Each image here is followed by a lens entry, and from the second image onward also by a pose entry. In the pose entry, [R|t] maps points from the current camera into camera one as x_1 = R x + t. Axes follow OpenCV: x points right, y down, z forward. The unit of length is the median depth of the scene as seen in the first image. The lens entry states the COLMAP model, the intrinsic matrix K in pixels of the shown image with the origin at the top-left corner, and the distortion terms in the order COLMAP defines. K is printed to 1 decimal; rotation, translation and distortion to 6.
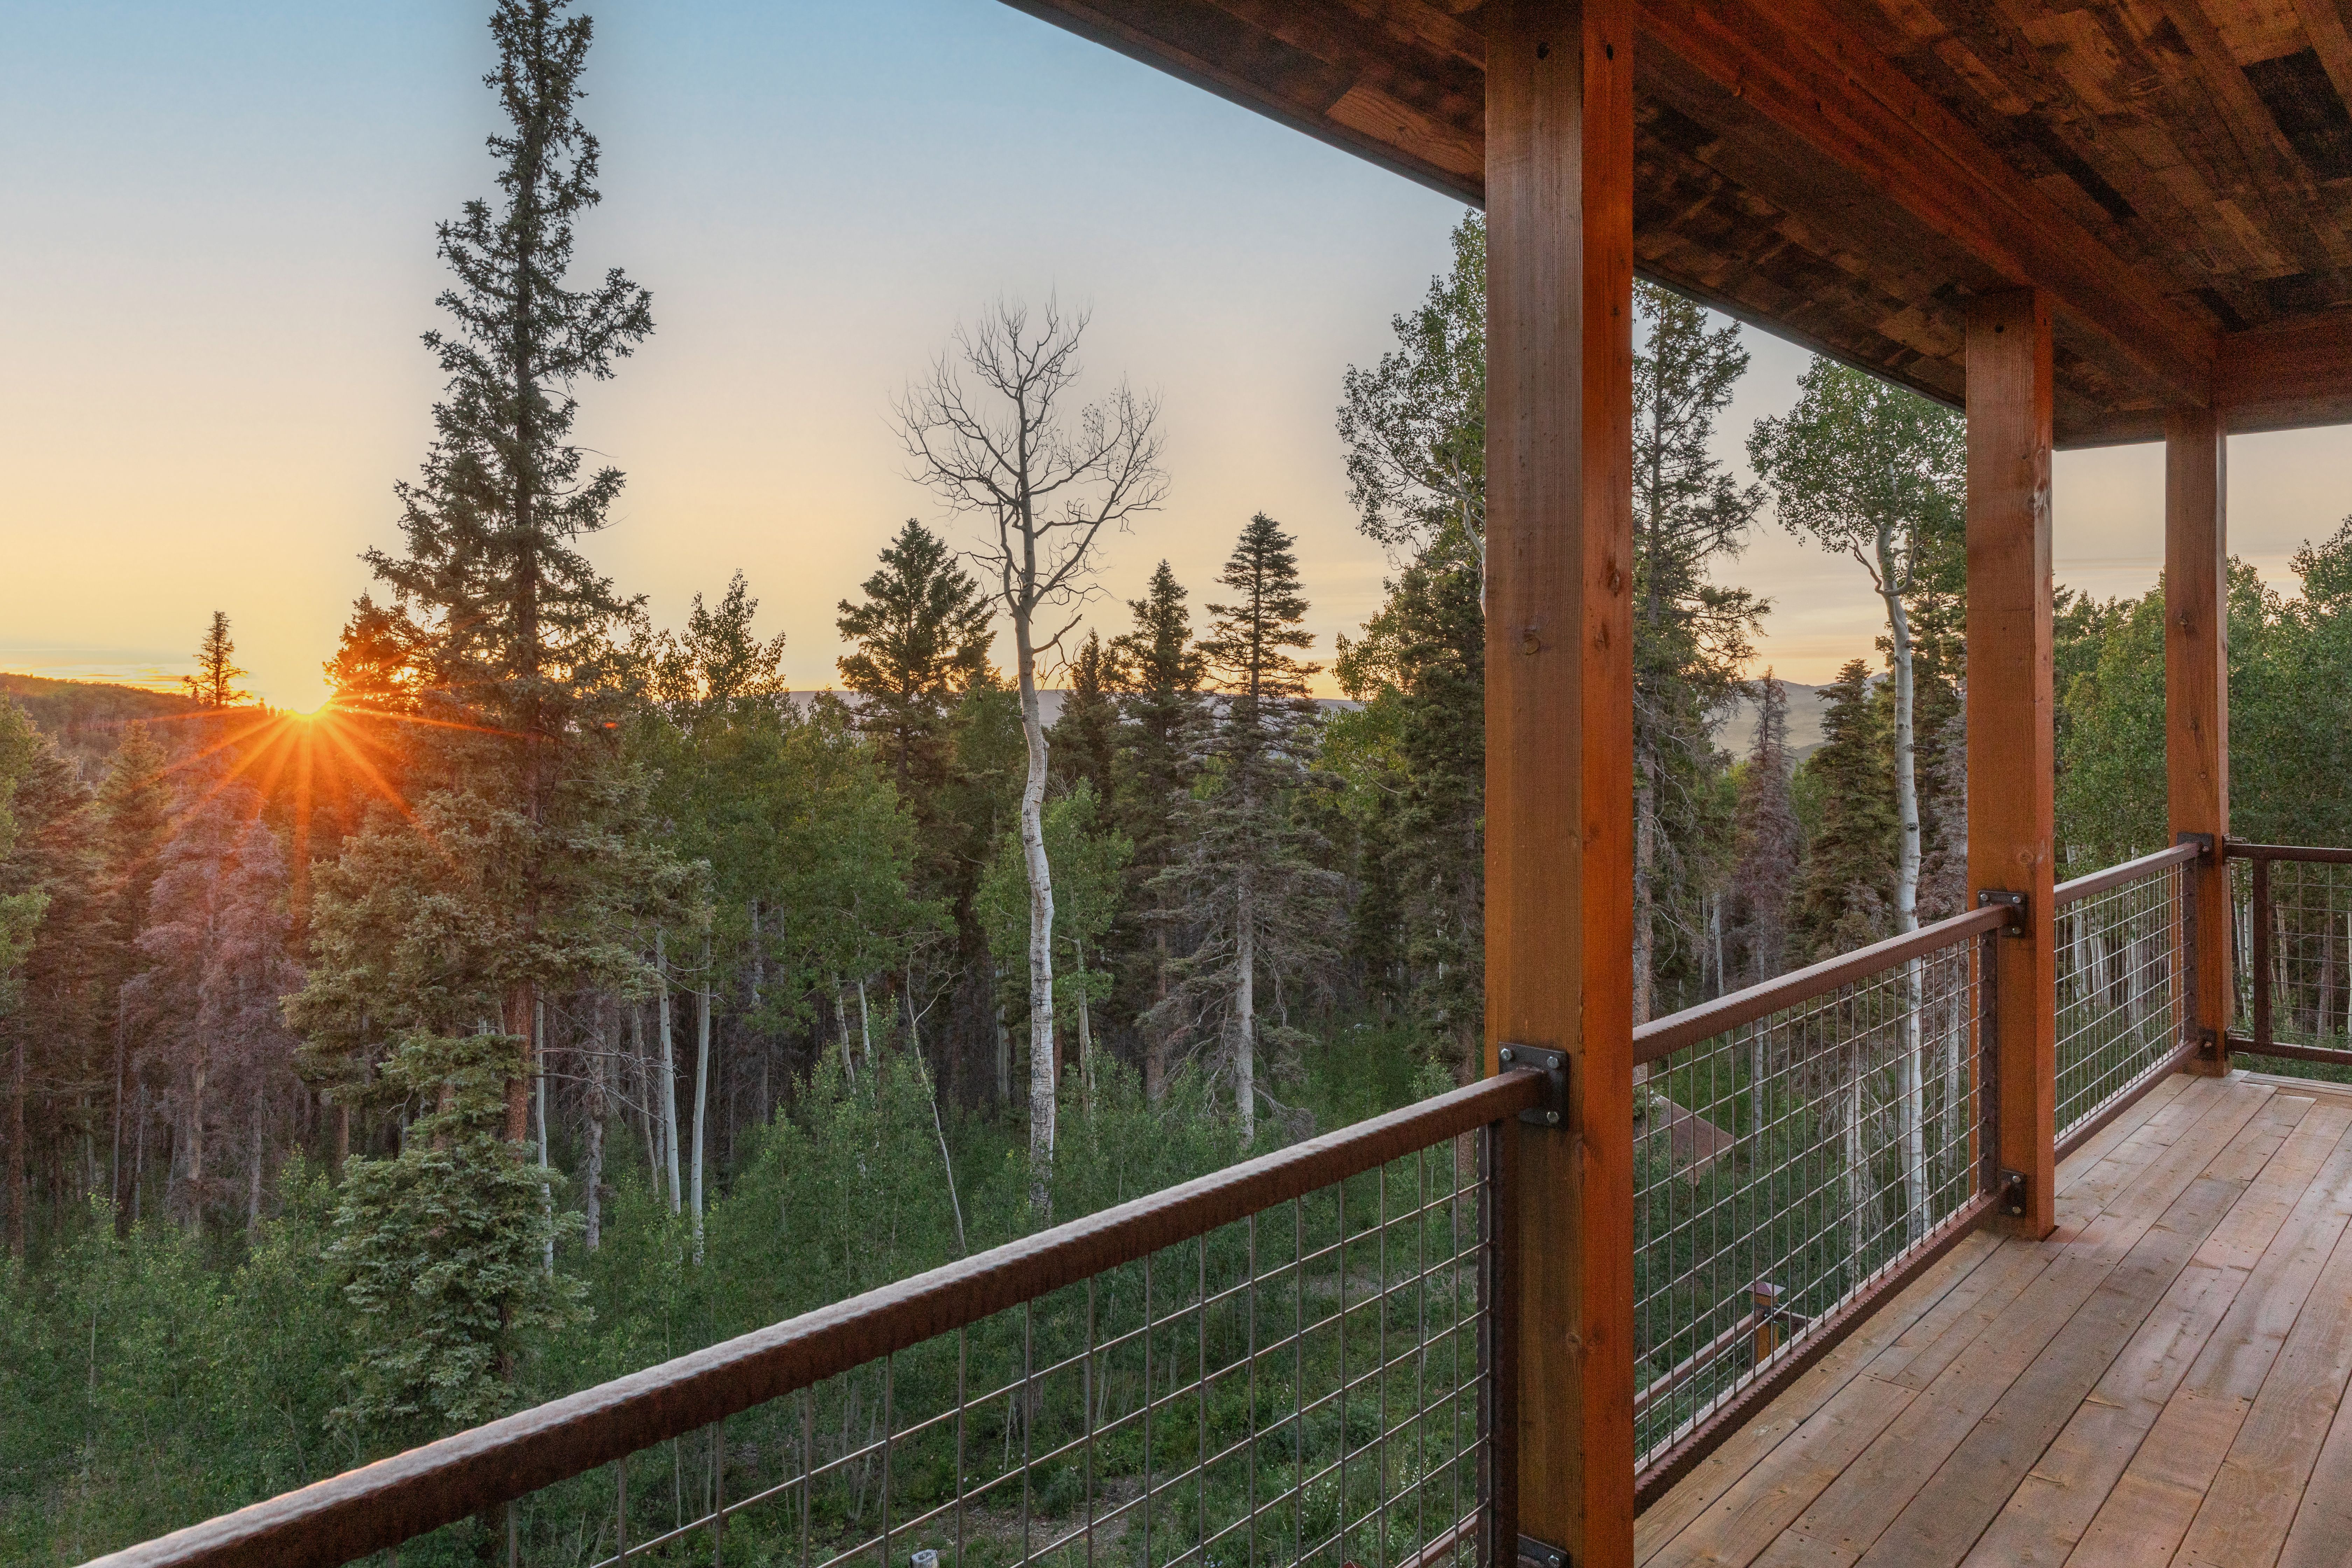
lens RADIAL K [[1597.1, 0, 1150.0], [0, 1597.1, 656.9], [0, 0, 1]] dist [0.018524, 0.001000]
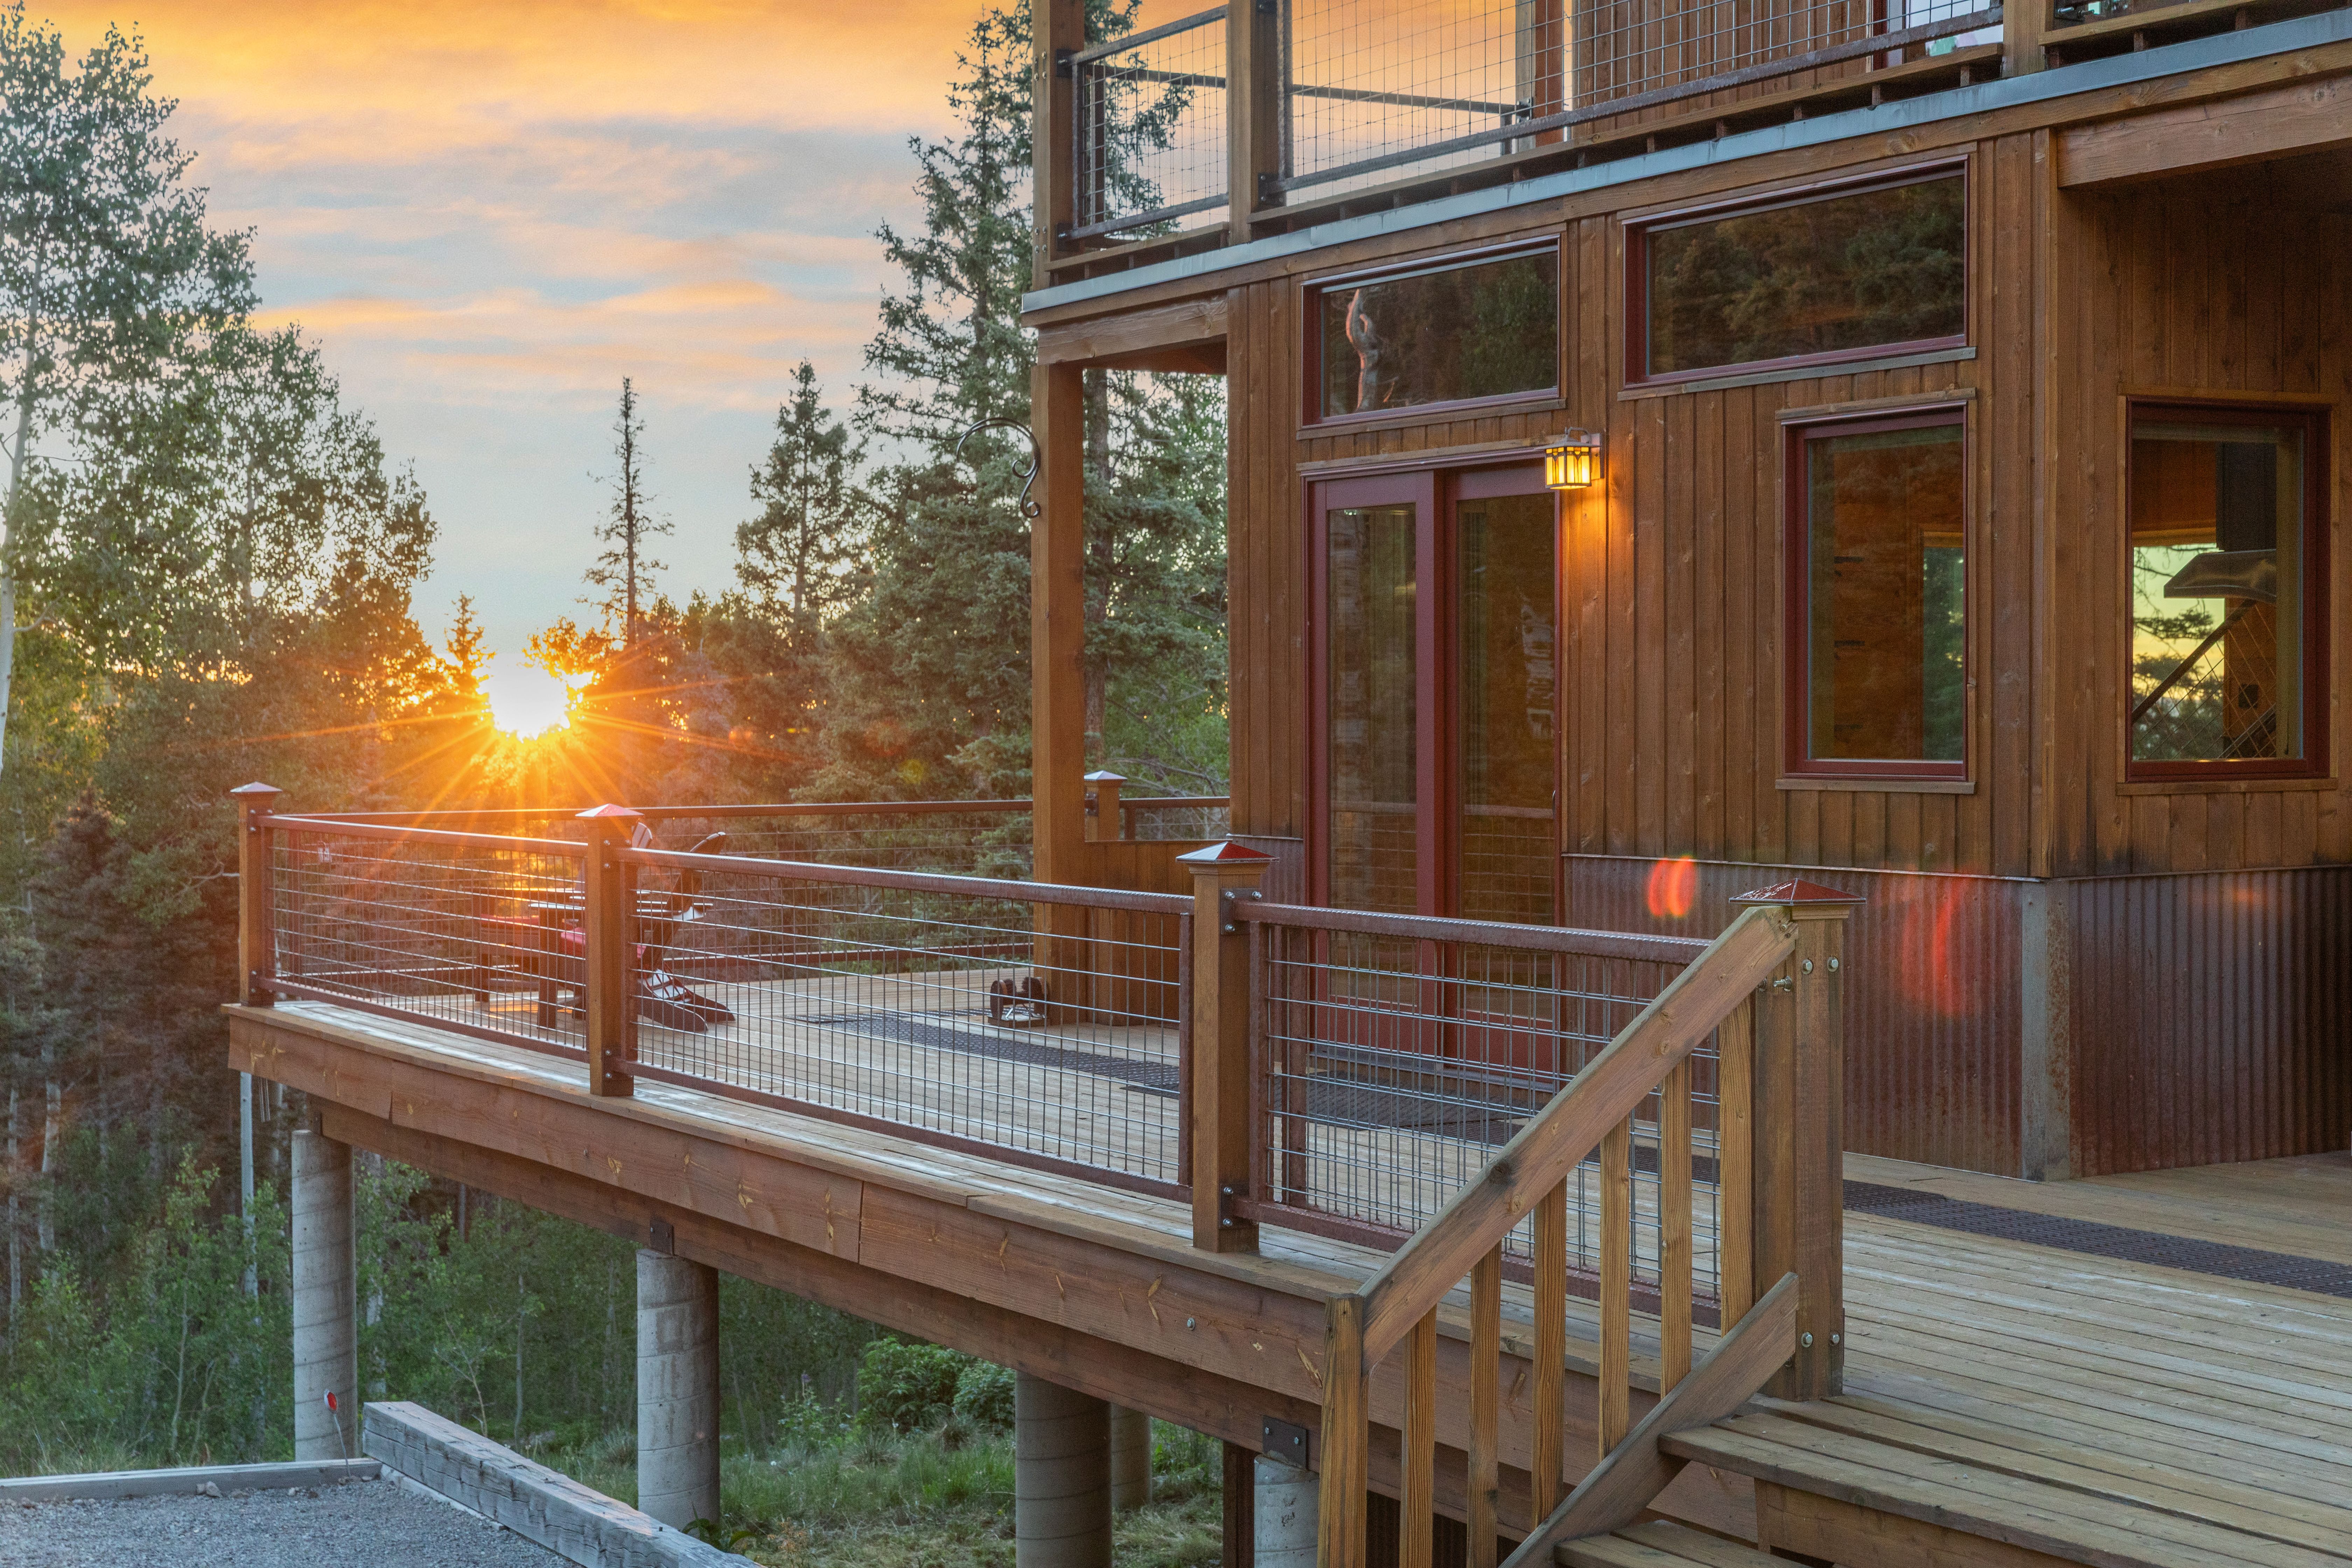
lens RADIAL K [[3590.5, 0, 1155.8], [0, 3590.5, 806.1], [0, 0, 1]] dist [0.021784, 0.000000]
pose [[0.949961, 0.000730, -0.312367, 0.241779], [0.014303, 0.998847, 0.045832, 0.179370], [0.312040, -0.048007, 0.948855, -0.817443]]
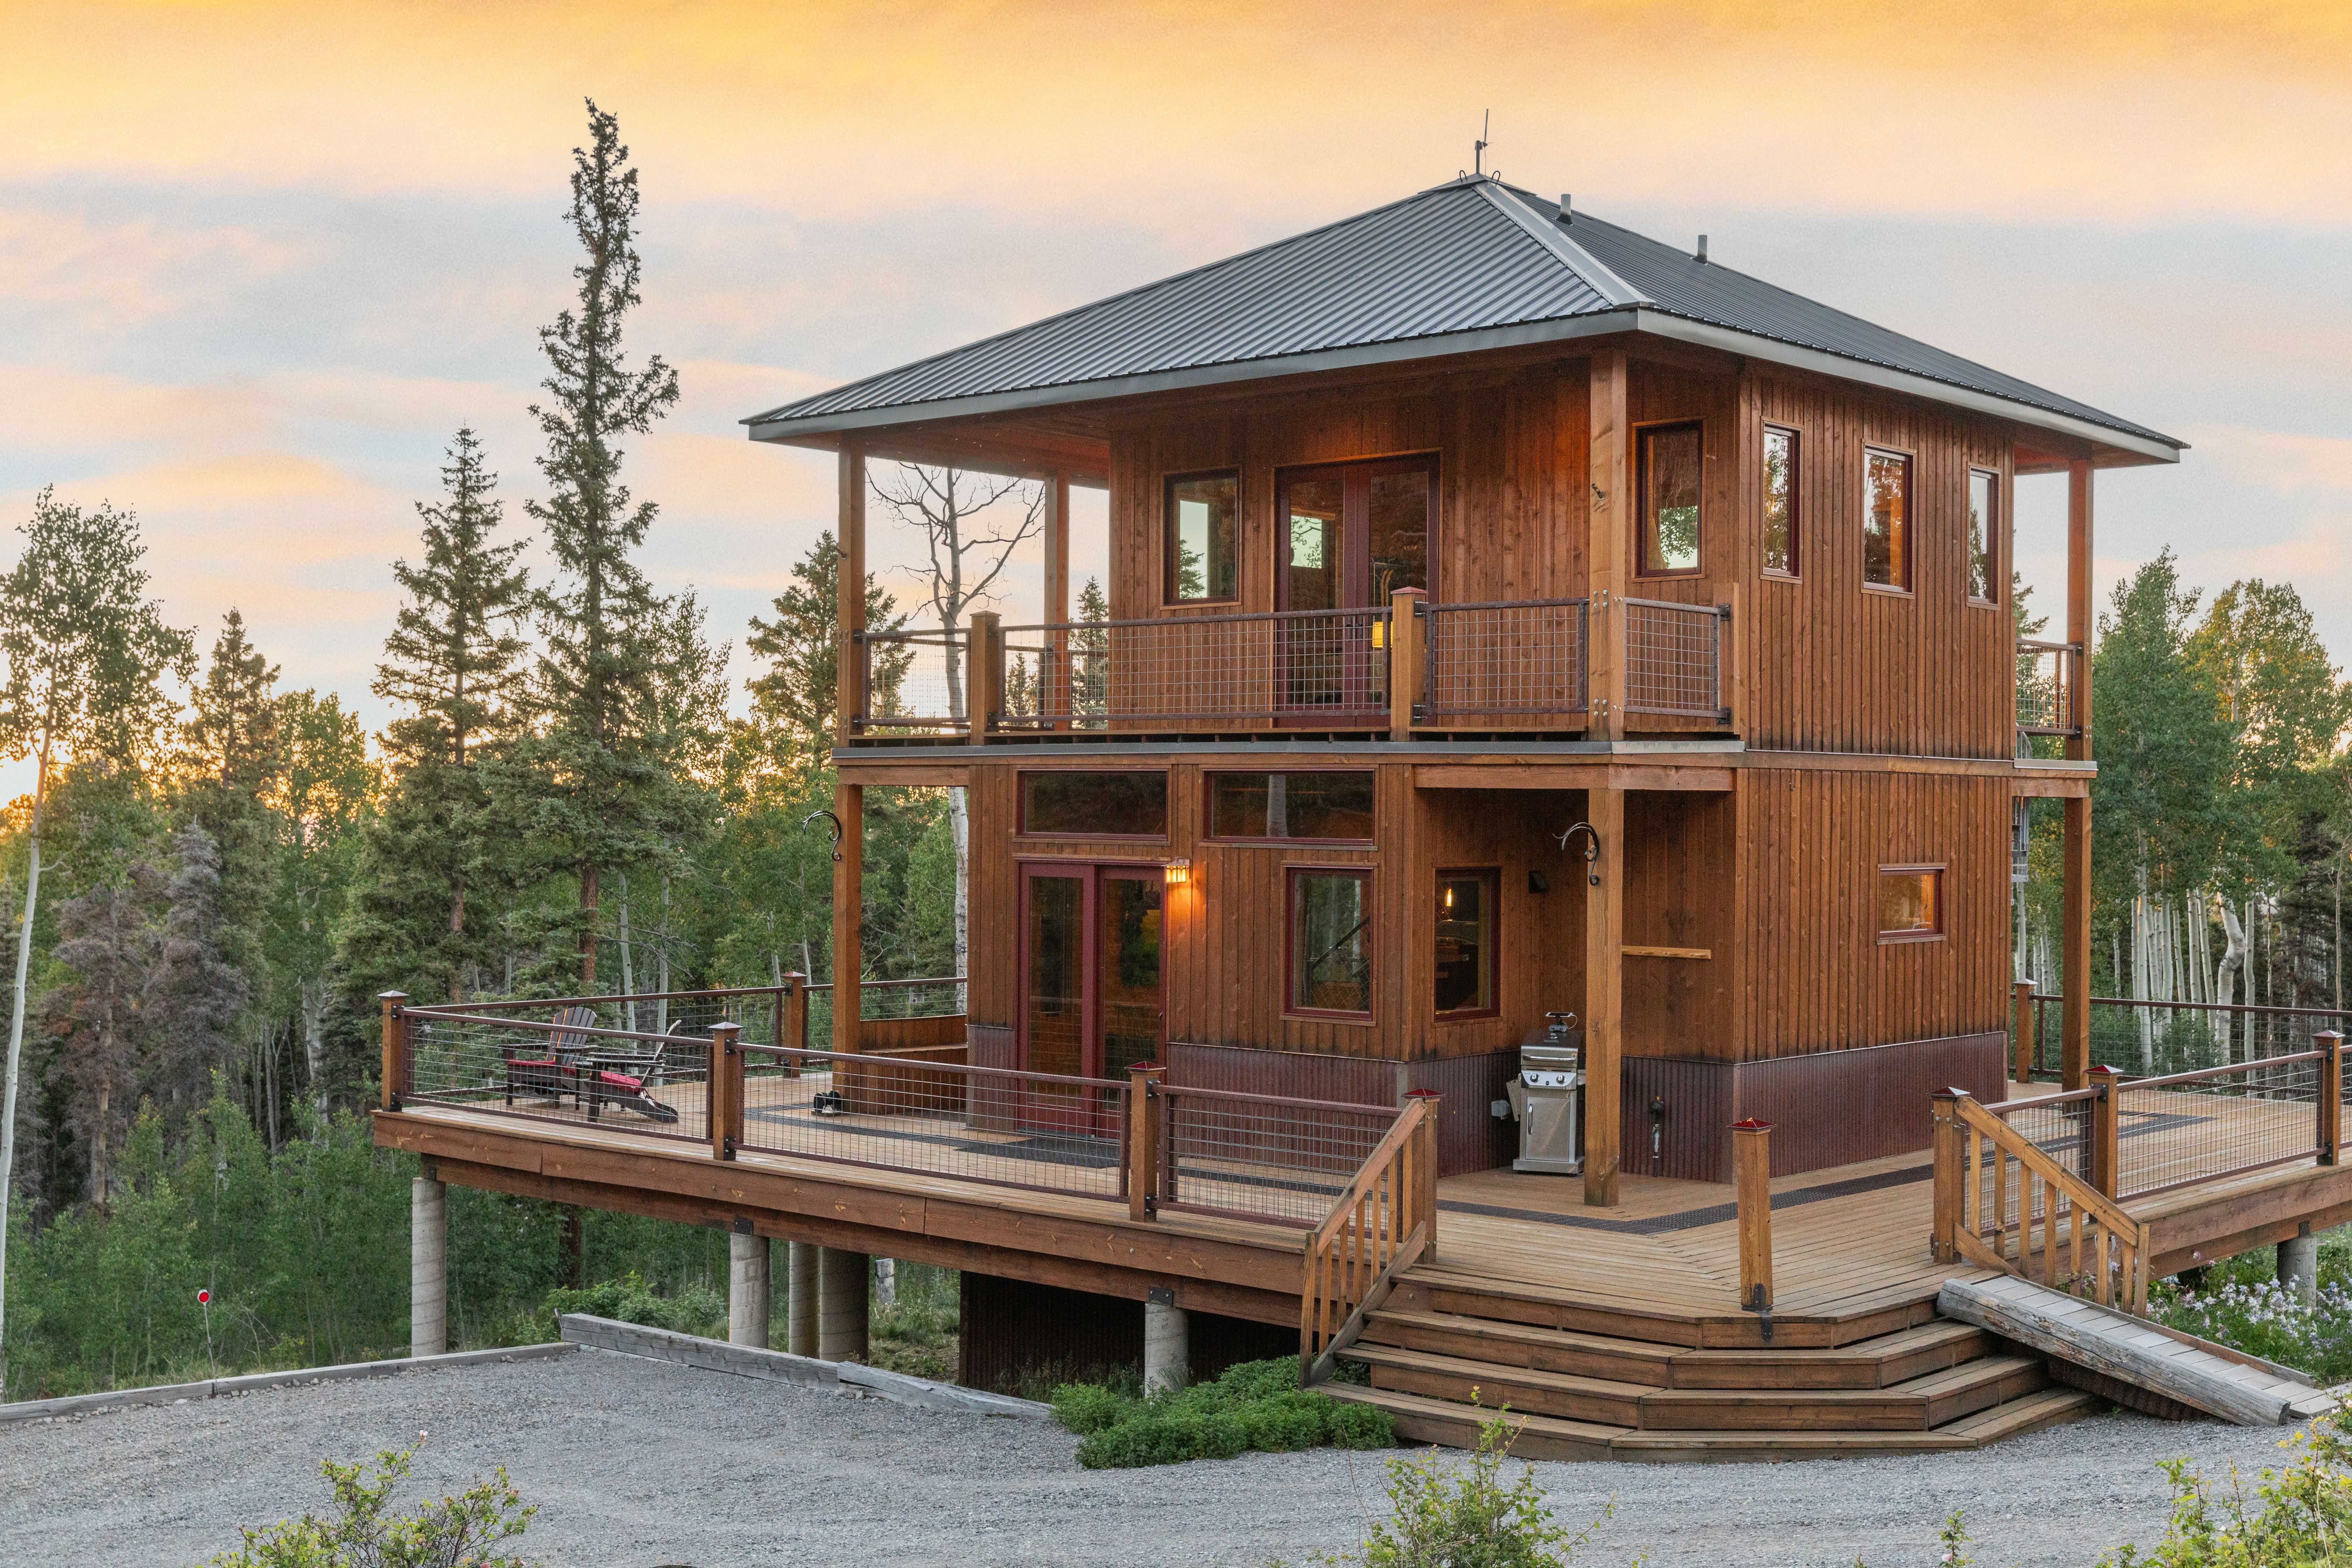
lens RADIAL K [[2724.6, 0, 1166.2], [0, 2724.6, 870.7], [0, 0, 1]] dist [0.014929, 0.000000]
pose [[0.999947, 0.006491, 0.008041, 0.085156], [-0.006835, 0.999027, 0.043565, 0.092306], [-0.007750, -0.043618, 0.999018, -1.335294]]
